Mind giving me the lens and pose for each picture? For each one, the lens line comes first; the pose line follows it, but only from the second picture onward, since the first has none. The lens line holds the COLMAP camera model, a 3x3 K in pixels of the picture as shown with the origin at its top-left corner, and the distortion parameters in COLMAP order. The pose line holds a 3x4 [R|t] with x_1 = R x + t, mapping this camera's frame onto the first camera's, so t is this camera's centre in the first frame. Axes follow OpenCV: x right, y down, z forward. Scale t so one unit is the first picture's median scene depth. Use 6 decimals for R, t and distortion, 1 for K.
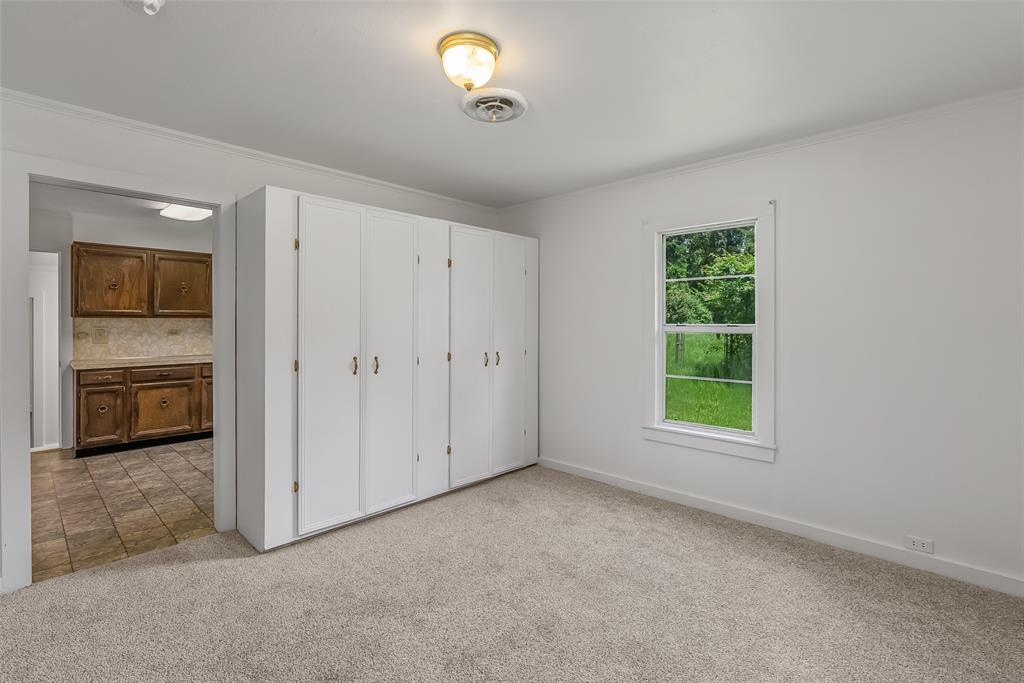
lens RADIAL K [[470.0, 0, 521.1], [0, 470.0, 327.7], [0, 0, 1]] dist [-0.002814, 0.000755]
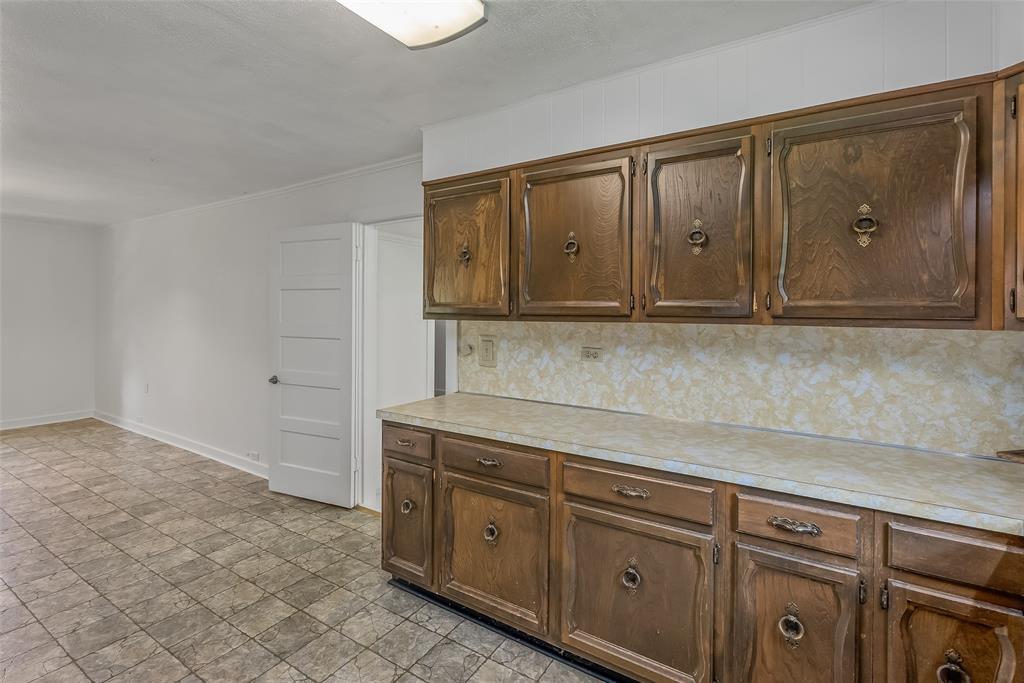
lens RADIAL K [[470.0, 0, 484.6], [0, 470.0, 311.6], [0, 0, 1]] dist [-0.002814, 0.000755]
pose [[0.160983, -0.009370, -0.986913, -0.359573], [-0.017002, 0.999780, -0.012266, -0.023401], [0.986811, 0.018754, 0.160788, 0.911460]]
